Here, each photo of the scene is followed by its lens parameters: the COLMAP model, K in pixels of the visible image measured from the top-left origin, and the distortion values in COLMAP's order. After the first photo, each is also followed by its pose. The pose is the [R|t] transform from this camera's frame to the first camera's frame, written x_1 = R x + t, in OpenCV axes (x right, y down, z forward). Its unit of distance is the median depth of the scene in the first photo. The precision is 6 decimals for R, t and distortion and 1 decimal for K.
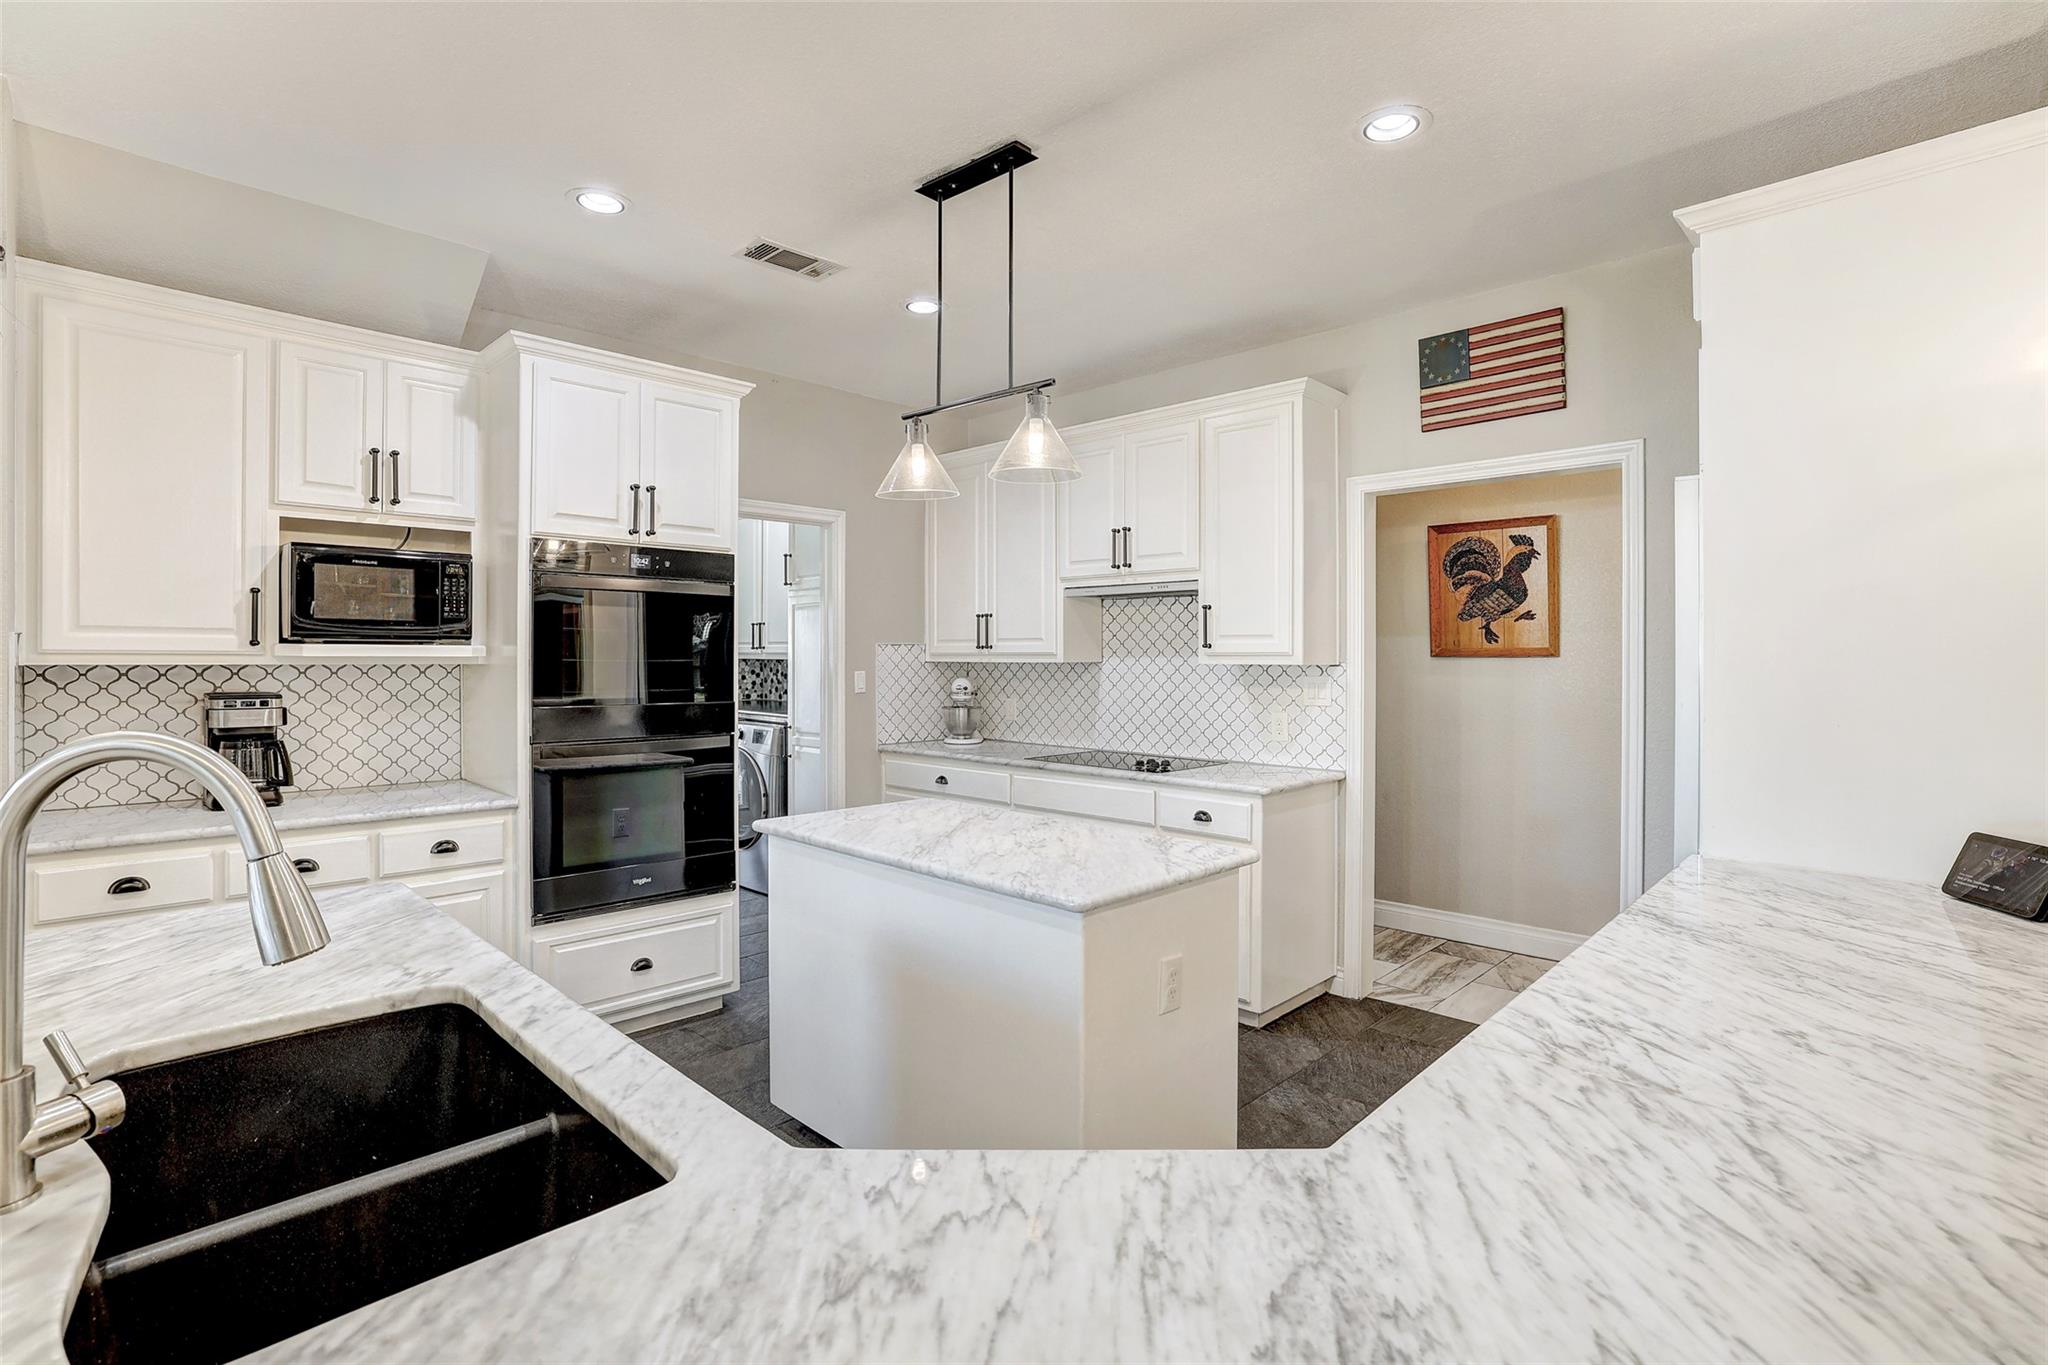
lens RADIAL K [[946.9, 0, 1007.4], [0, 946.9, 648.6], [0, 0, 1]] dist [-0.035921, 0.009376]
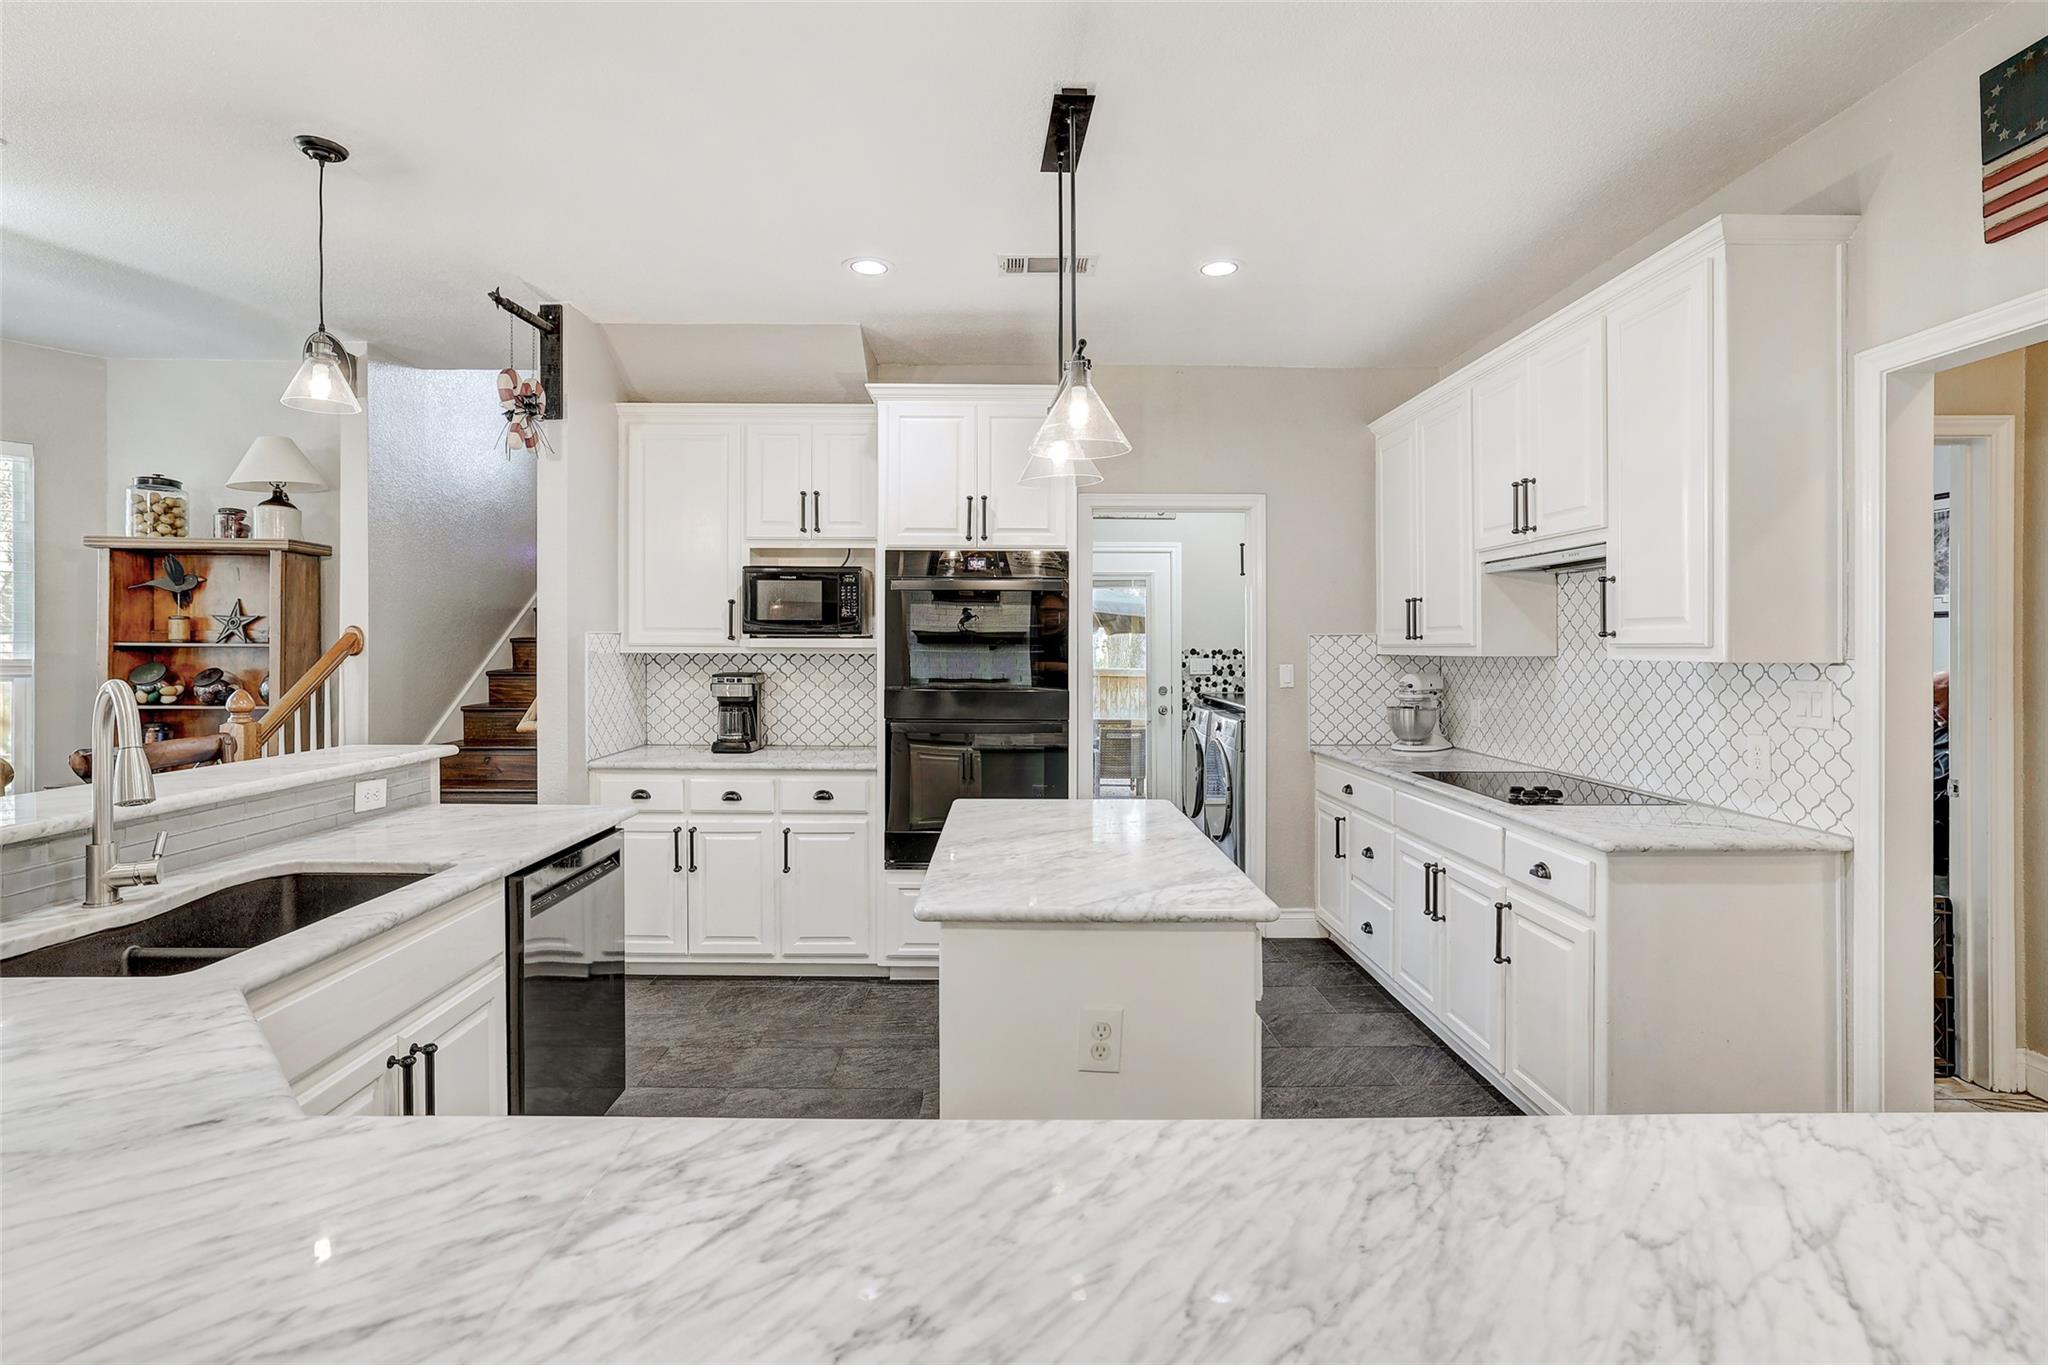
lens RADIAL K [[948.3, 0, 1013.7], [0, 948.3, 650.2], [0, 0, 1]] dist [-0.026993, 0.008230]
pose [[0.713884, 0.002259, -0.700260, 0.439943], [0.004704, 0.999957, 0.008021, 0.002261], [0.700248, -0.009020, 0.713843, 0.219307]]
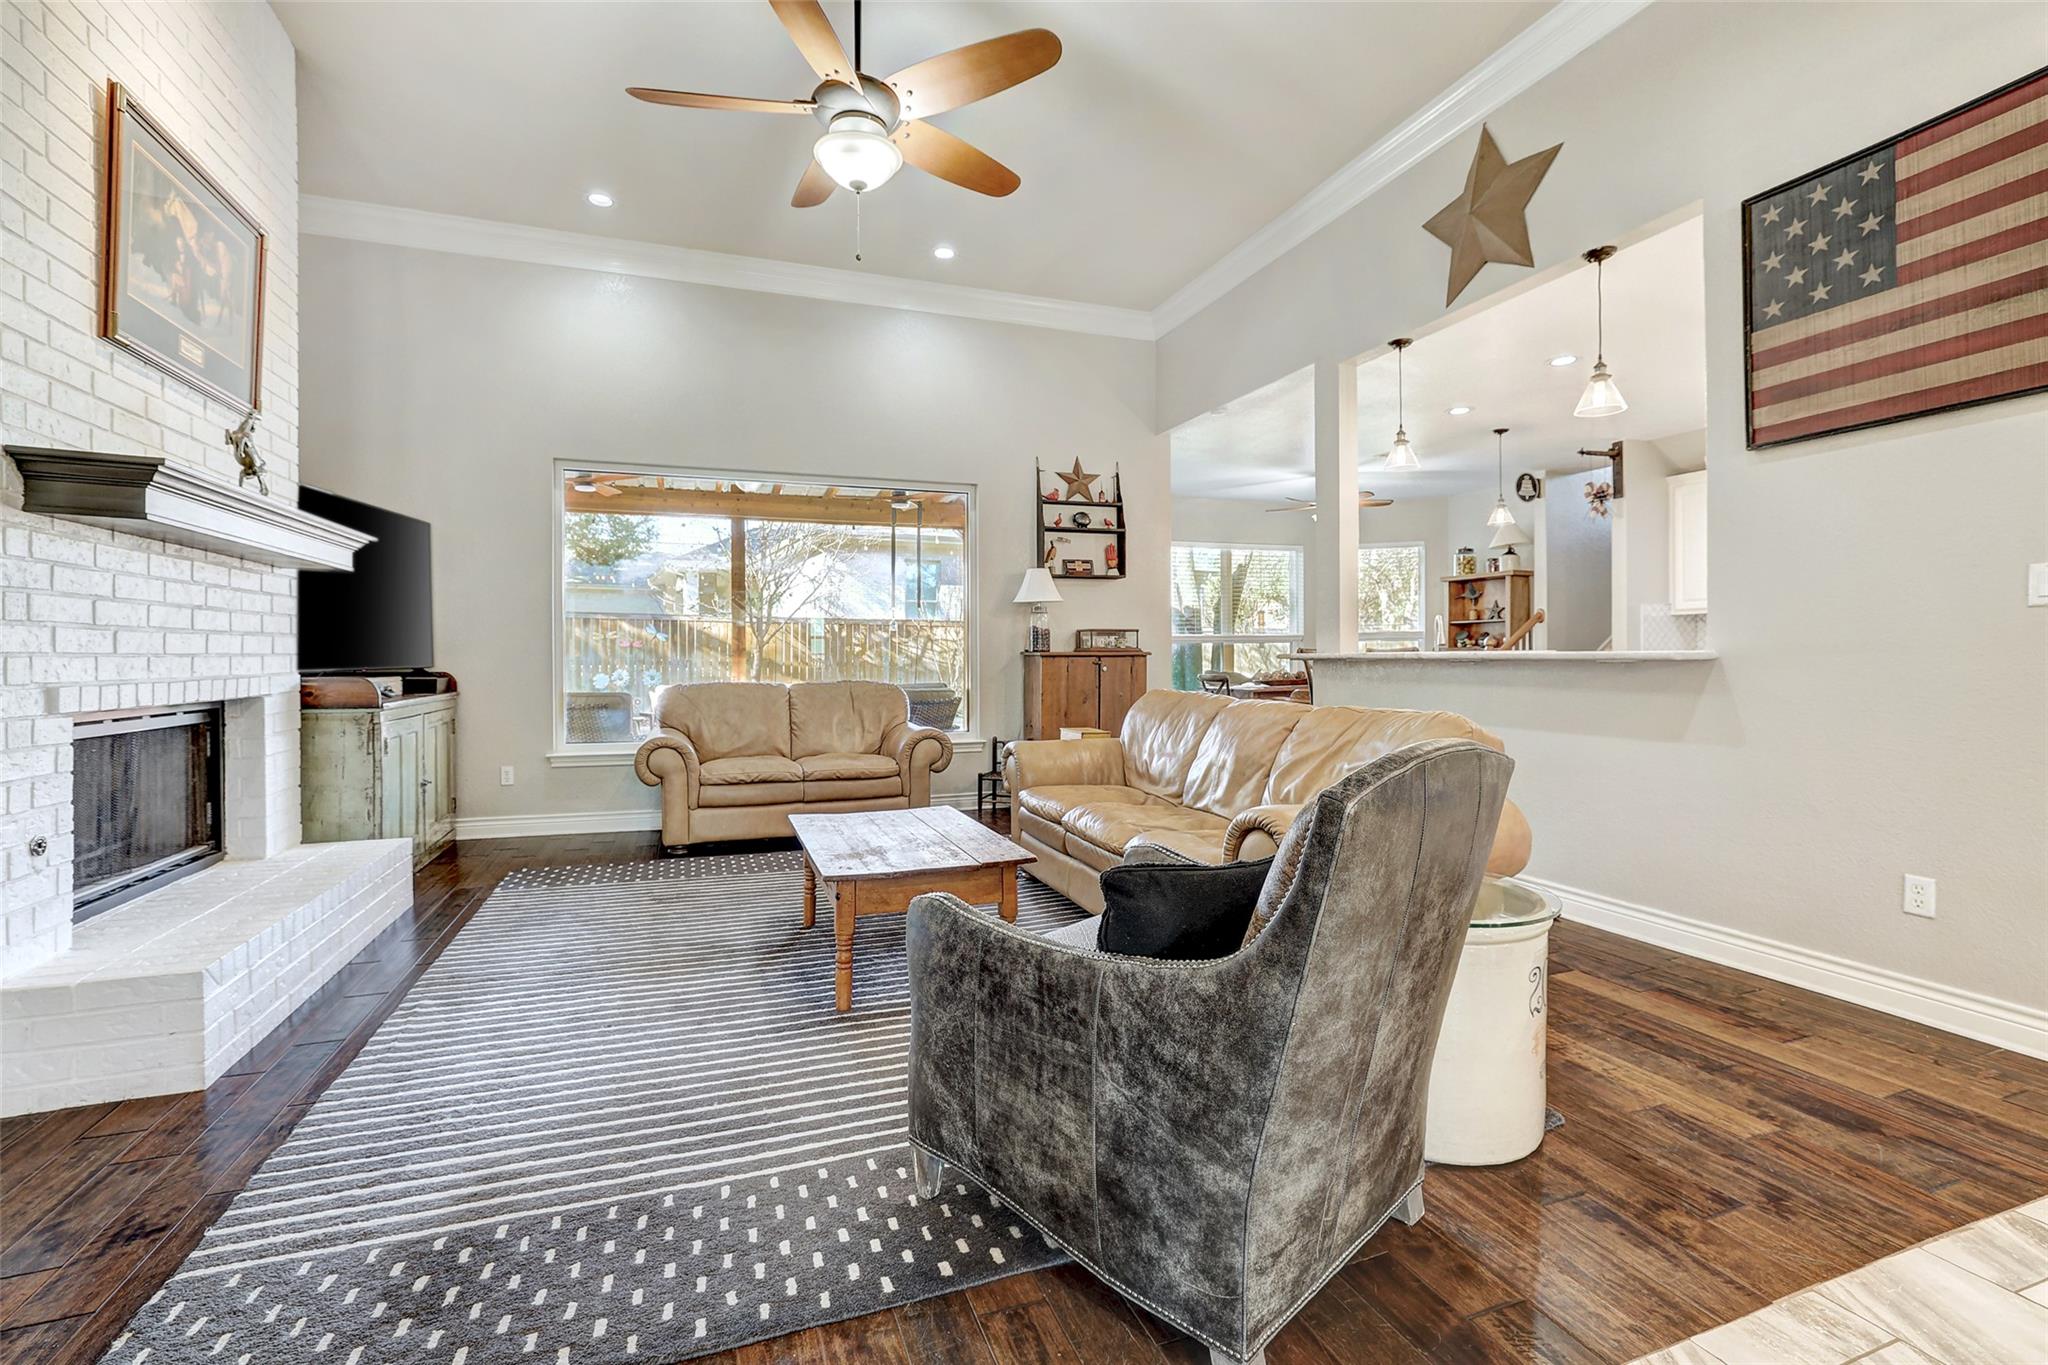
lens RADIAL K [[919.3, 0, 1022.1], [0, 919.3, 670.3], [0, 0, 1]] dist [-0.015881, -0.000168]
pose [[-0.418102, 0.010594, -0.908338, 1.664177], [0.015450, 0.999870, 0.004550, 0.098993], [0.908269, -0.012131, -0.418211, 0.243033]]
